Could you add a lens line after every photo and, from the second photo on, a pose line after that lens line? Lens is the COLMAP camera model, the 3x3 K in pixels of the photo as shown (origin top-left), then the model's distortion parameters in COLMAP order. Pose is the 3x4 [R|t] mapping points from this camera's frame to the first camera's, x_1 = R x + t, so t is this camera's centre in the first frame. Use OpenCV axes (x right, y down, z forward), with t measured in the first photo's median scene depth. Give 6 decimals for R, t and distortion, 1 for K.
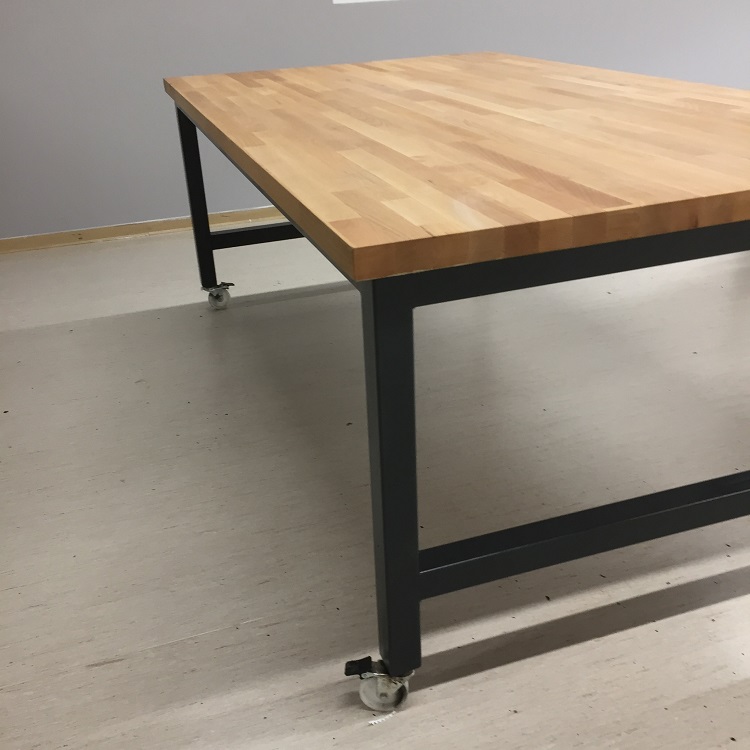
lens RADIAL K [[857.9, 0, 360.9], [0, 857.9, 376.1], [0, 0, 1]] dist [0.006510, -0.025222]
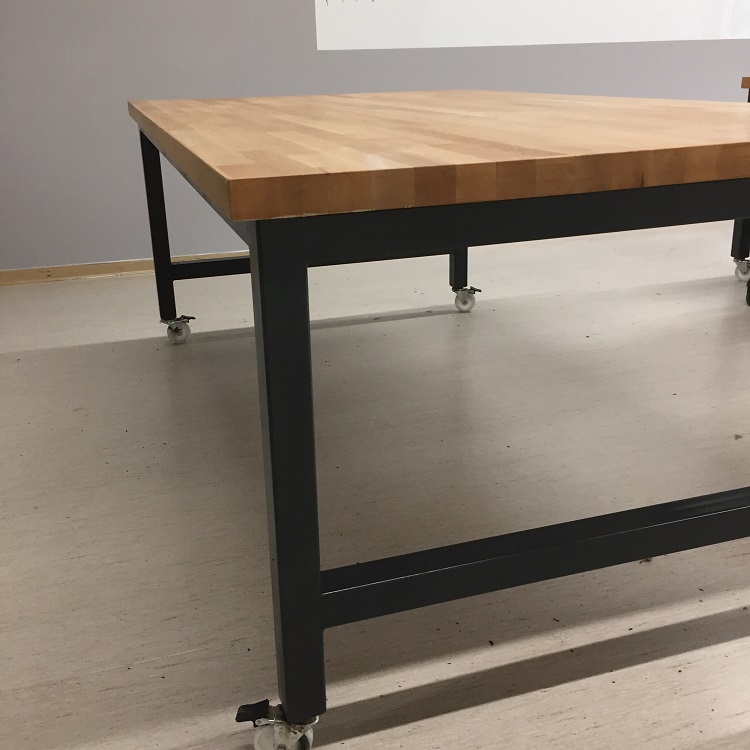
lens RADIAL K [[850.8, 0, 375.0], [0, 850.8, 375.0], [0, 0, 1]] dist [0.004514, -0.044988]
pose [[0.999570, 0.028918, 0.004789, 0.092585], [-0.028309, 0.994777, -0.098064, 0.081029], [-0.007600, 0.097886, 0.995169, 0.126934]]
